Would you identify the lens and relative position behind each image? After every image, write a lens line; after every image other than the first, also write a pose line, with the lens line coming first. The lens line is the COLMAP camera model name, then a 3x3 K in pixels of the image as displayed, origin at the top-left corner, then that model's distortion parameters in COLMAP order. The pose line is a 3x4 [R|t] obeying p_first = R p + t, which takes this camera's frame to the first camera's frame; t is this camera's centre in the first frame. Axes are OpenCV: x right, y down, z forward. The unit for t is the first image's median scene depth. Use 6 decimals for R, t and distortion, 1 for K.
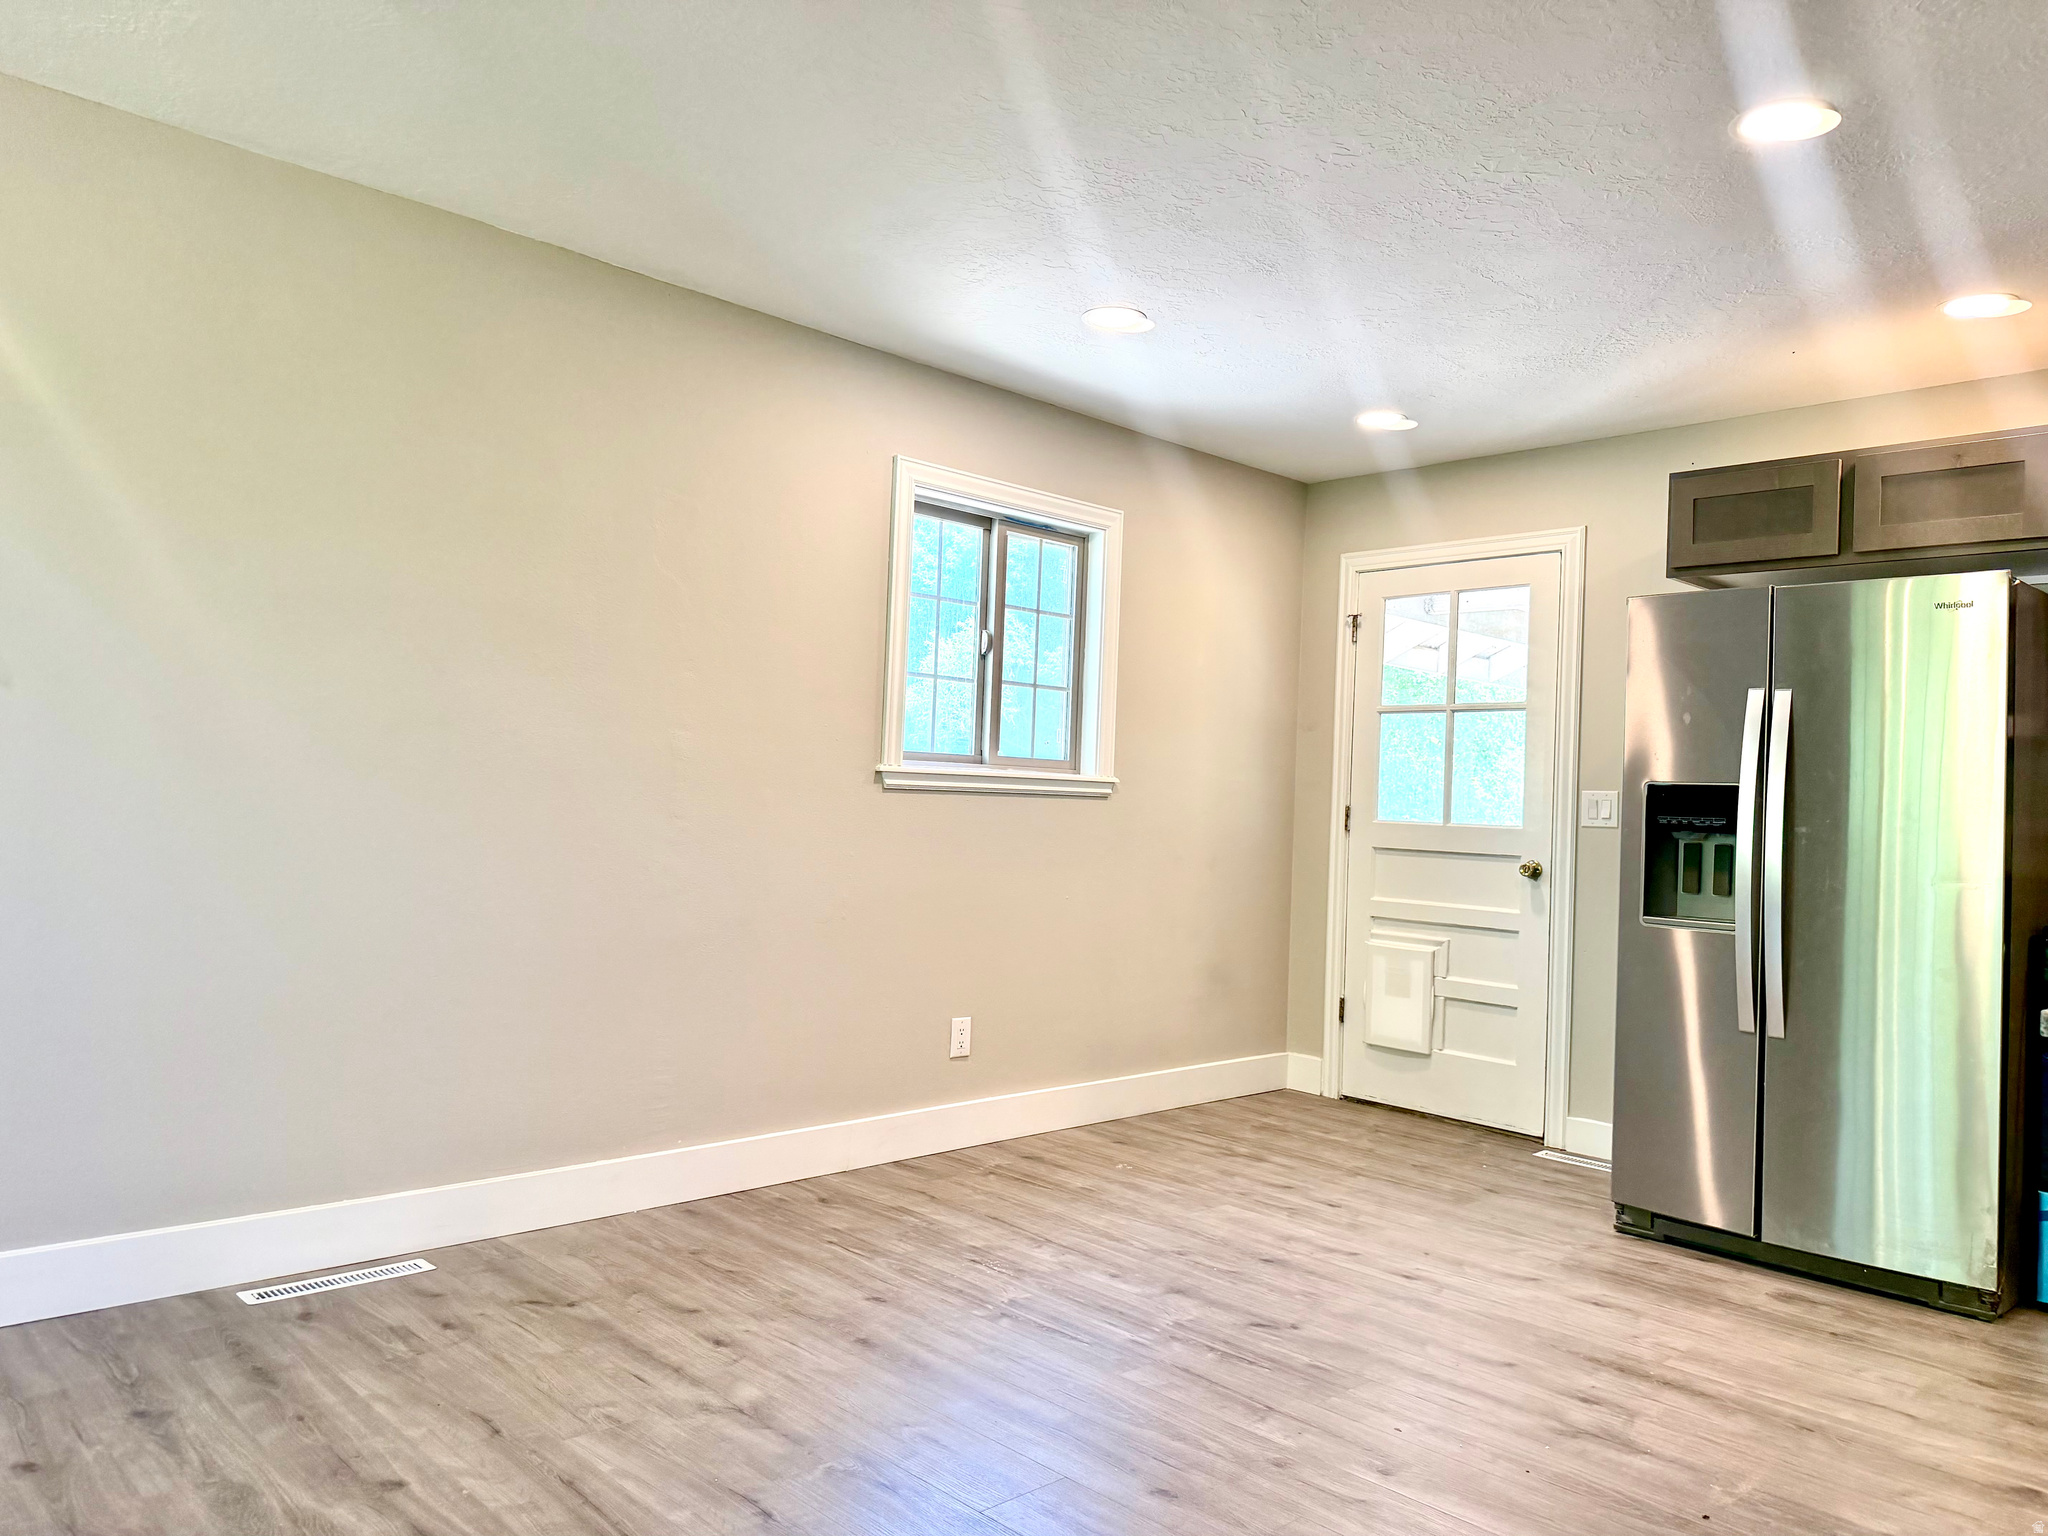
lens RADIAL K [[1446.1, 0, 1021.3], [0, 1446.1, 782.4], [0, 0, 1]] dist [0.015697, -0.027430]
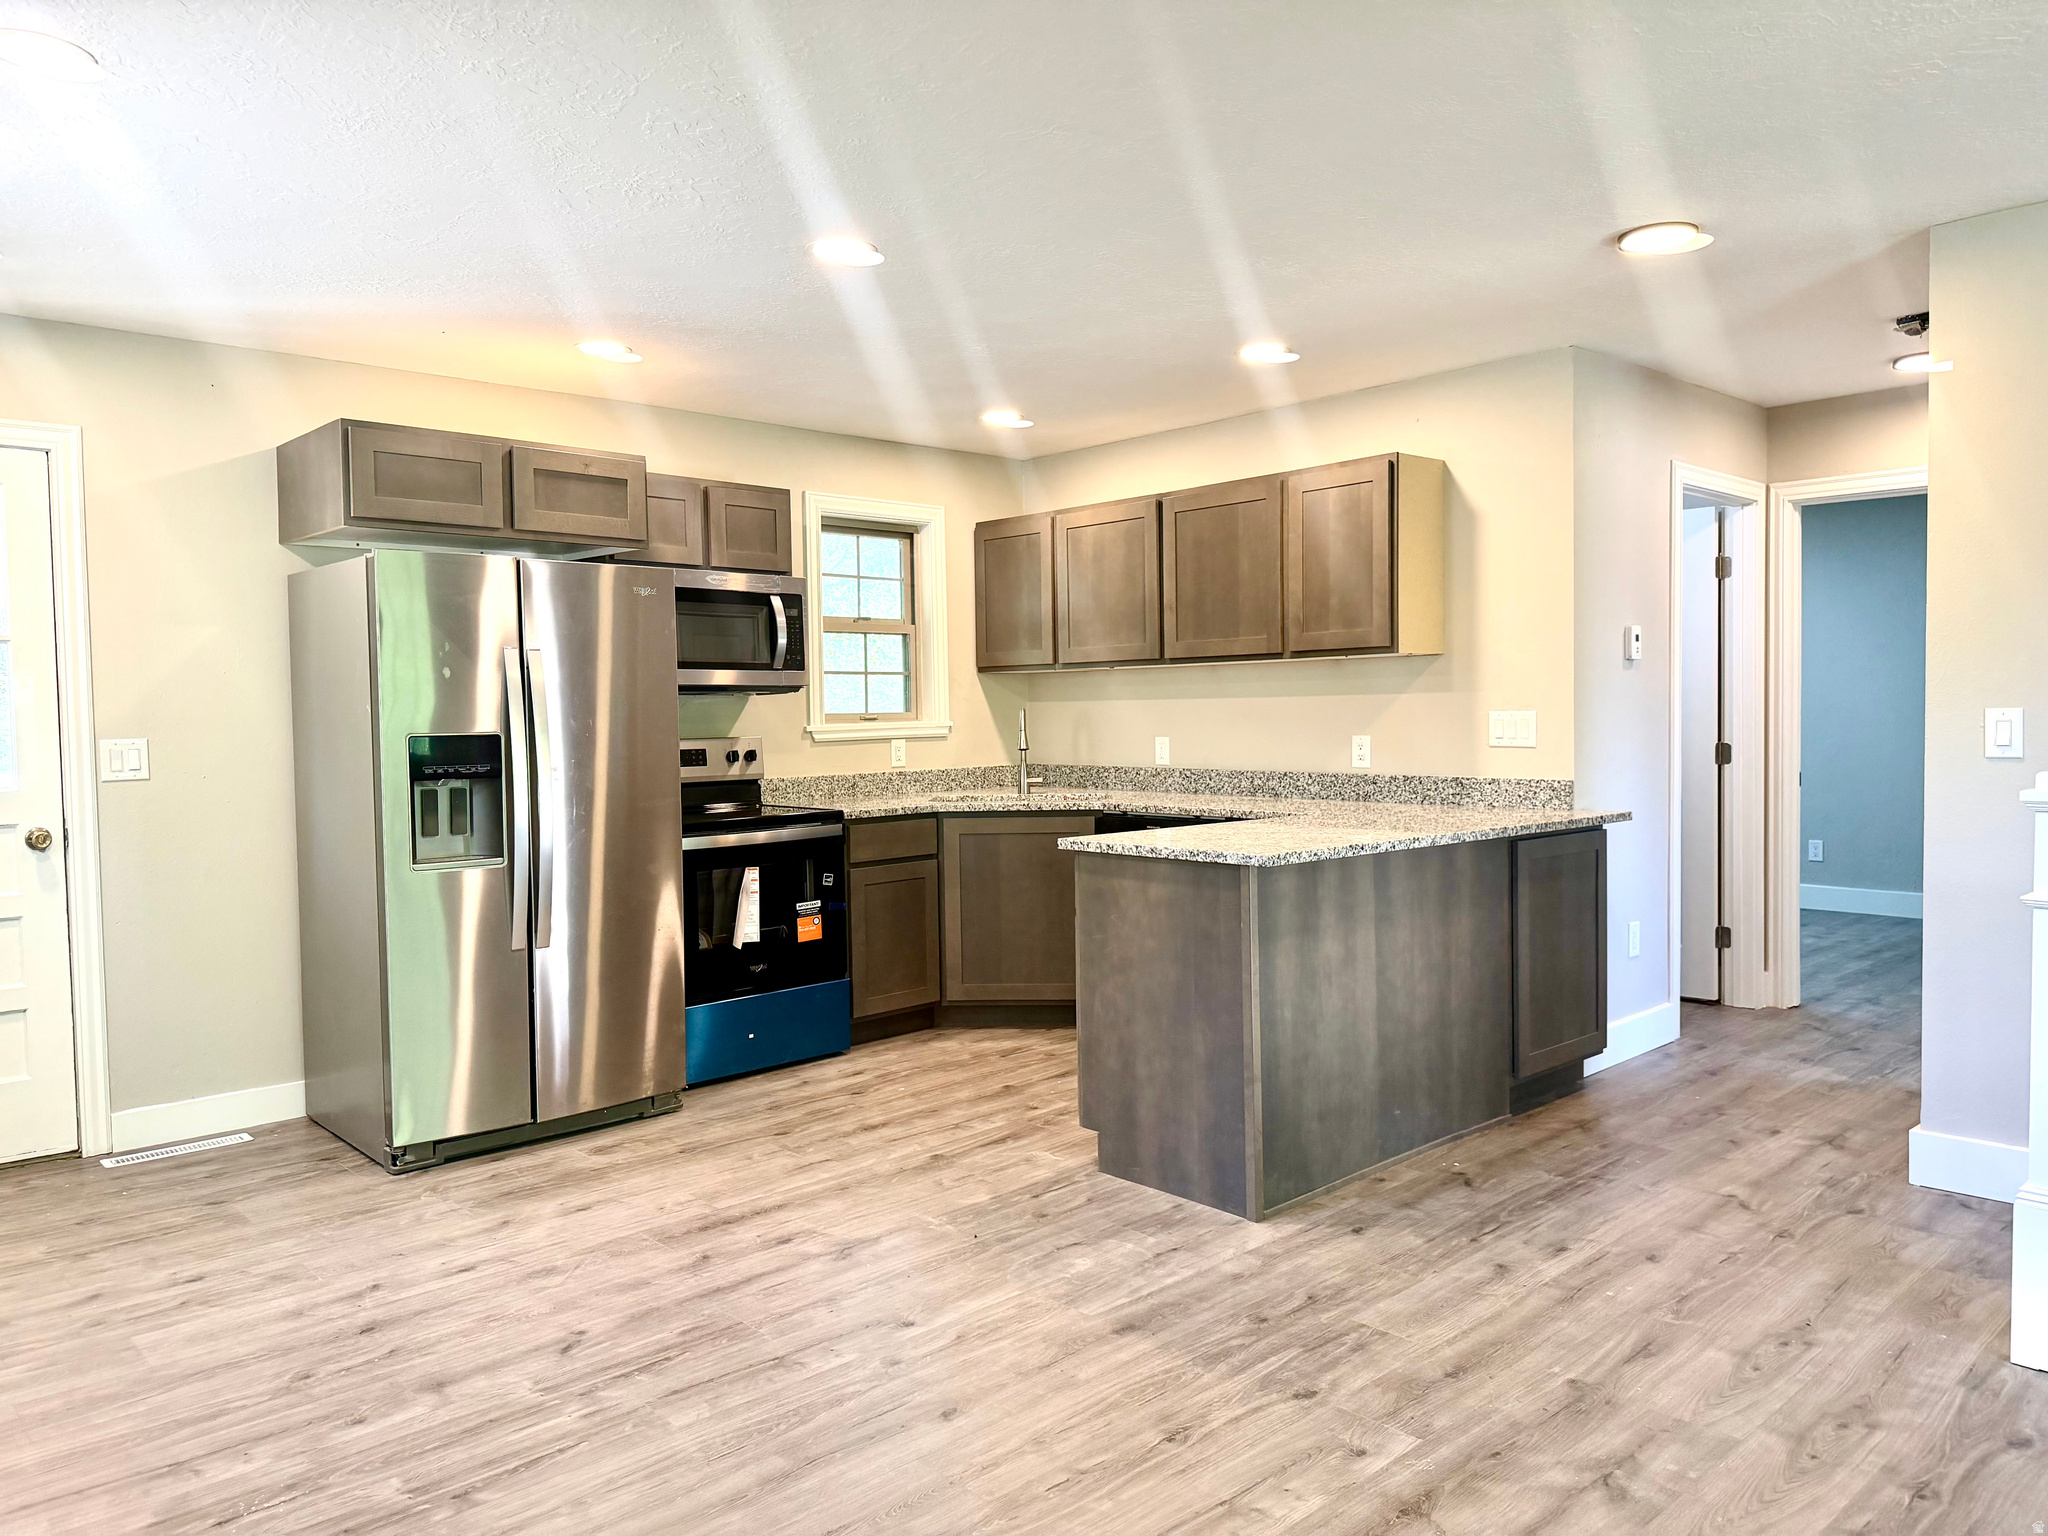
lens RADIAL K [[1446.1, 0, 1029.6], [0, 1446.1, 756.8], [0, 0, 1]] dist [0.015697, -0.027430]
pose [[0.018471, -0.079438, 0.996669, -0.654305], [0.003690, 0.996837, 0.079383, -0.071969], [-0.999823, 0.002211, 0.018706, 0.607808]]
